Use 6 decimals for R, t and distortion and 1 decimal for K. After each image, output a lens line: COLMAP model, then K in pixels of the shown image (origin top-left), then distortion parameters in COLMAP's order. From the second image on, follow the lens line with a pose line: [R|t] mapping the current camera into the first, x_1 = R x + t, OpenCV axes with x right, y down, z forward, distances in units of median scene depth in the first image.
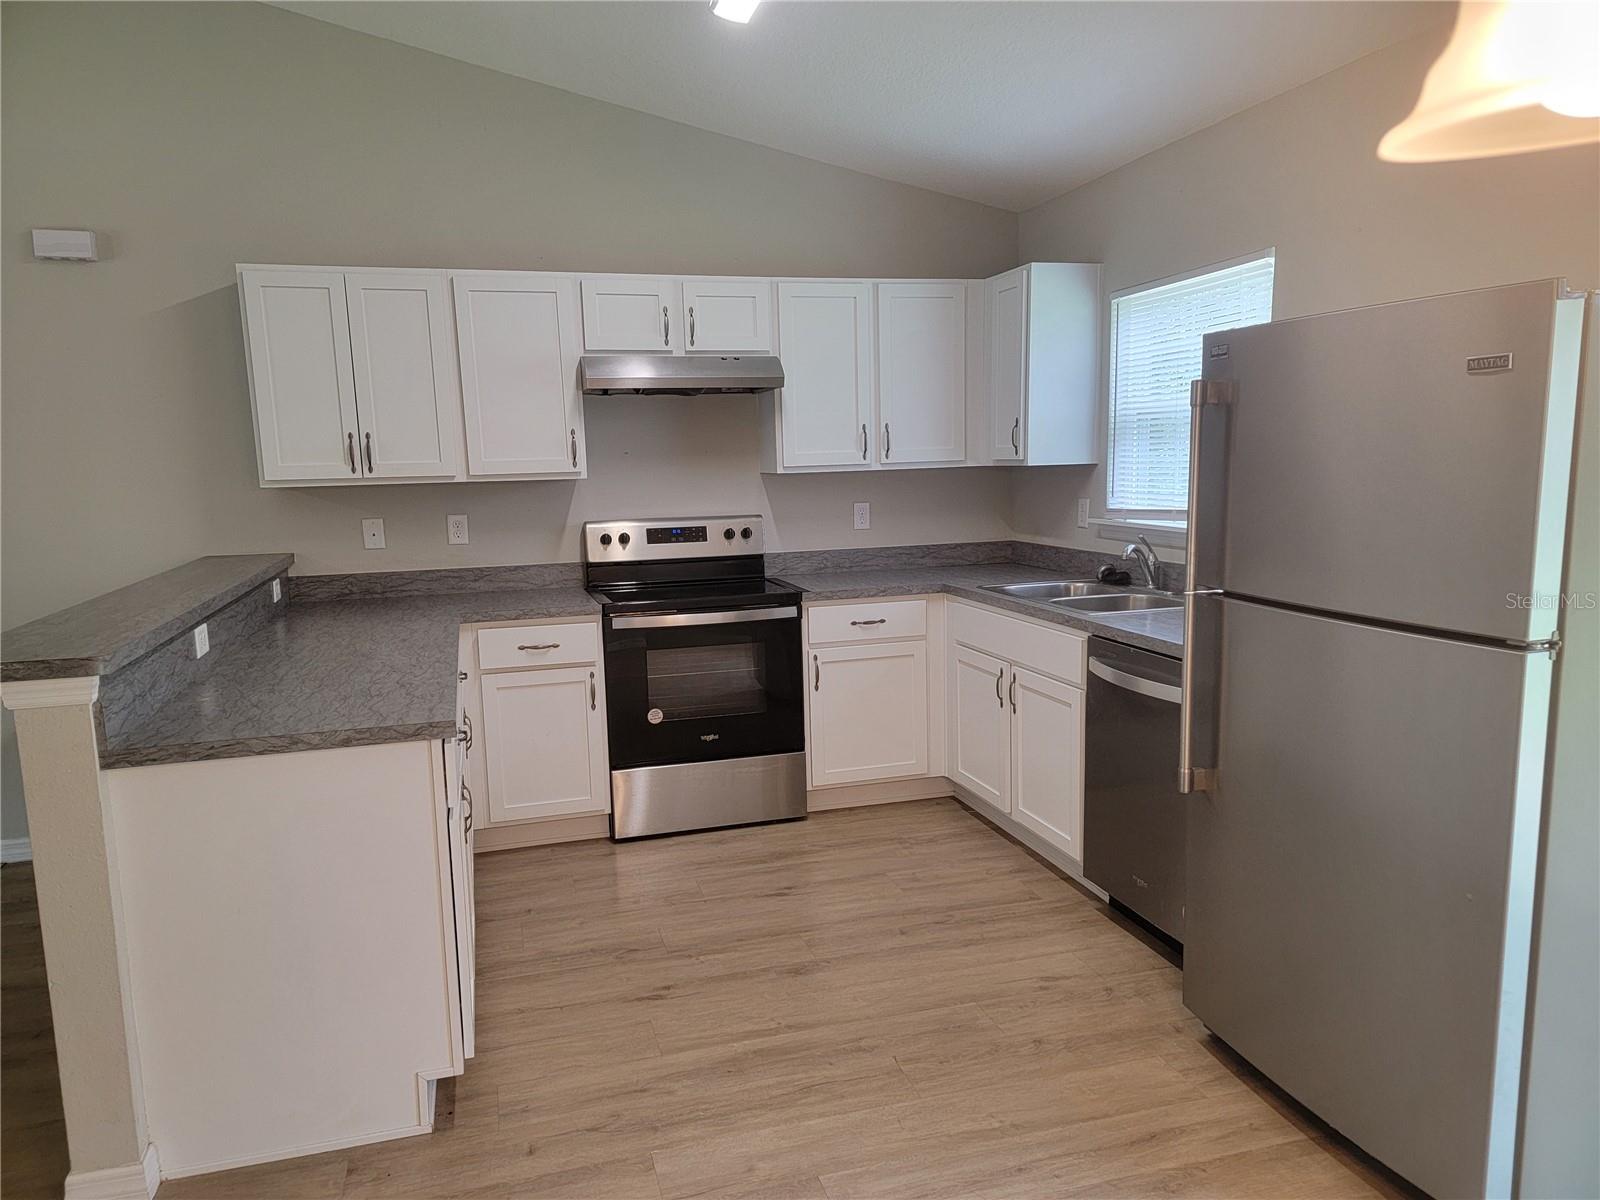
lens RADIAL K [[1107.5, 0, 788.3], [0, 1107.5, 612.8], [0, 0, 1]] dist [0.074568, -0.055243]
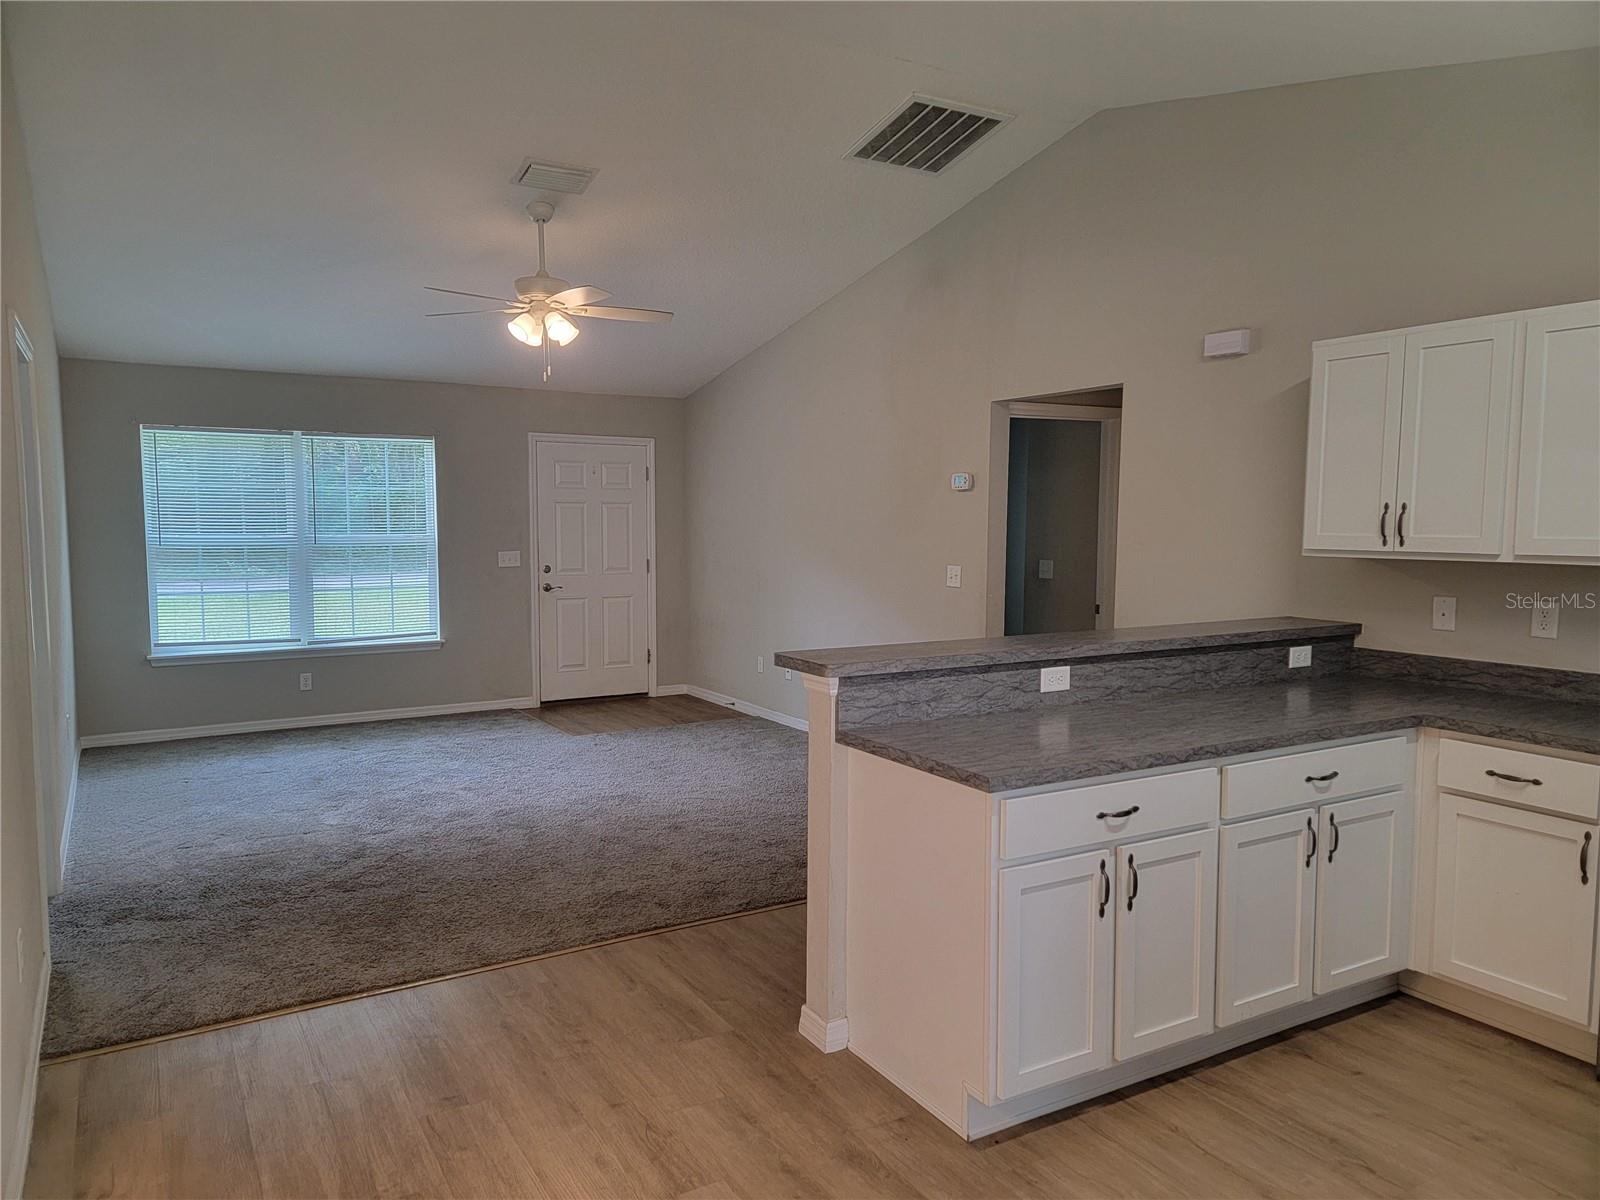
lens RADIAL K [[1107.5, 0, 786.9], [0, 1107.5, 595.0], [0, 0, 1]] dist [0.074568, -0.055243]
pose [[0.249275, 0.097275, -0.963535, 0.384817], [-0.147689, 0.987123, 0.061448, -0.066617], [0.957105, 0.126986, 0.260431, 0.276184]]
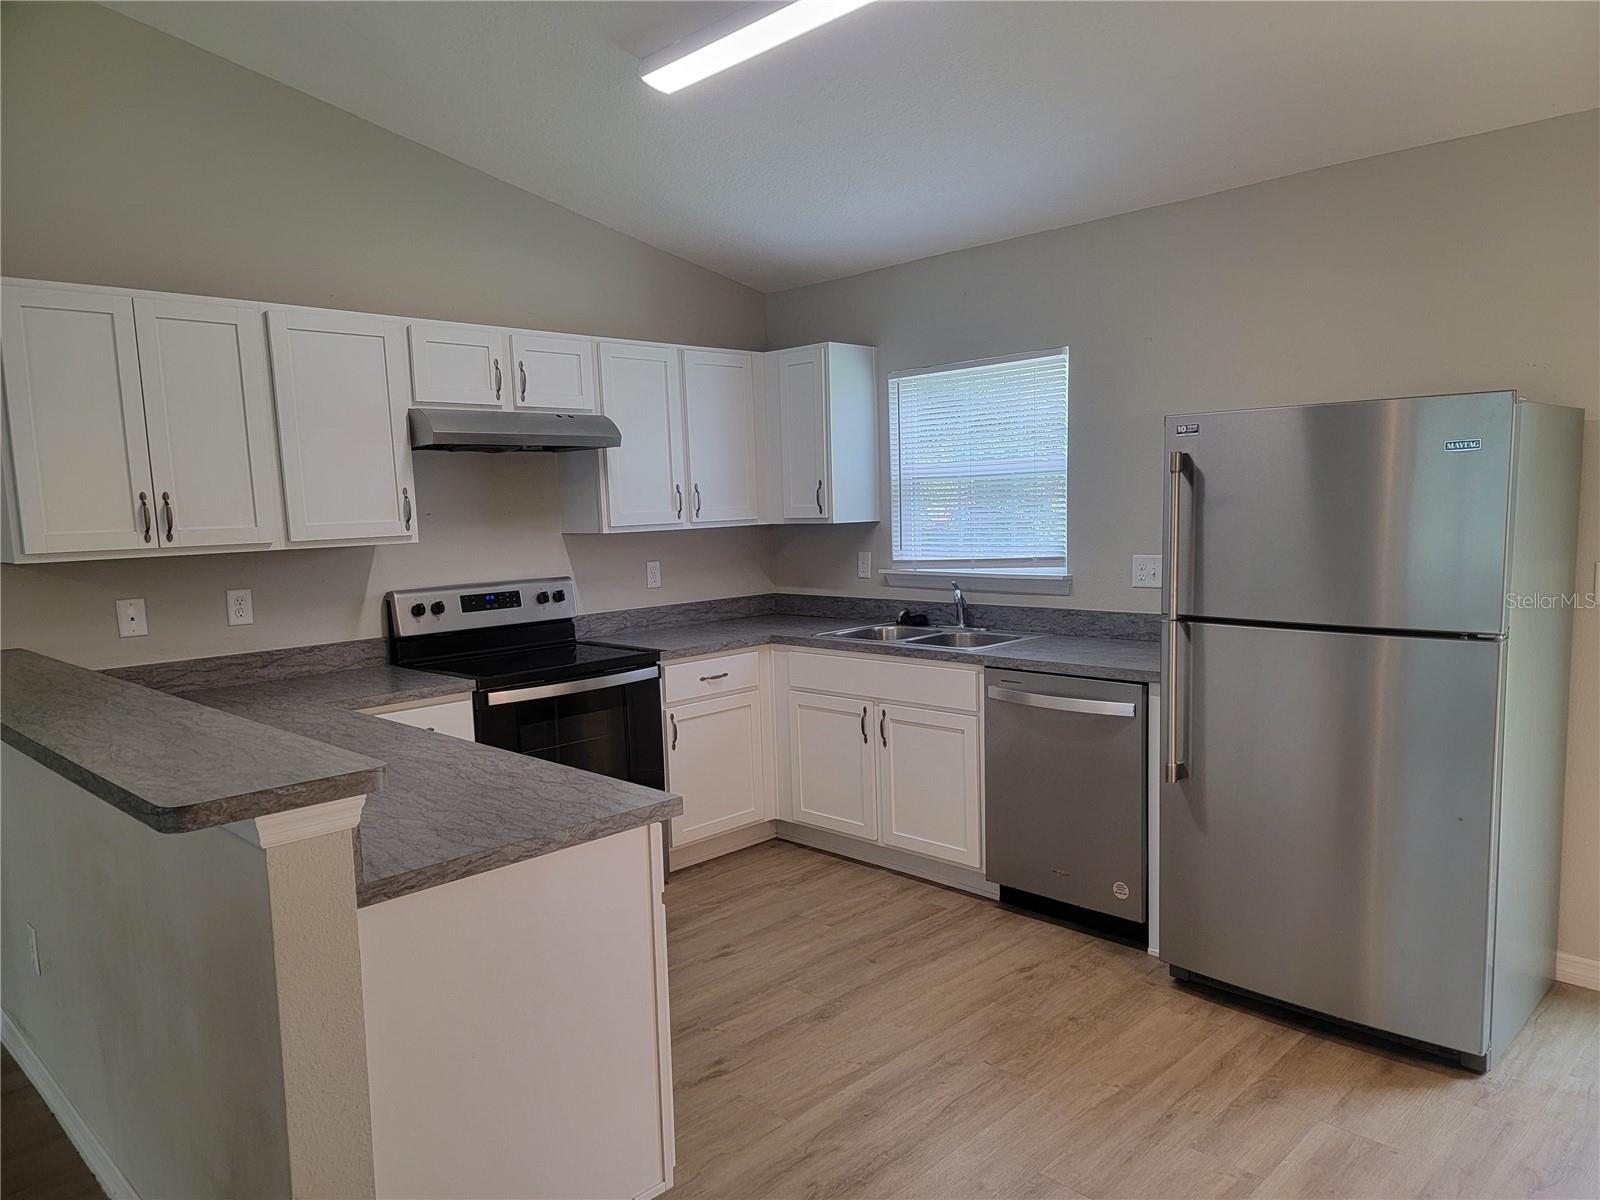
lens RADIAL K [[1107.5, 0, 804.4], [0, 1107.5, 614.8], [0, 0, 1]] dist [0.074568, -0.055243]
pose [[0.872351, -0.053246, 0.485971, -0.363031], [0.078231, 0.996445, -0.031253, -0.010558], [-0.482579, 0.065282, 0.873416, 0.067260]]
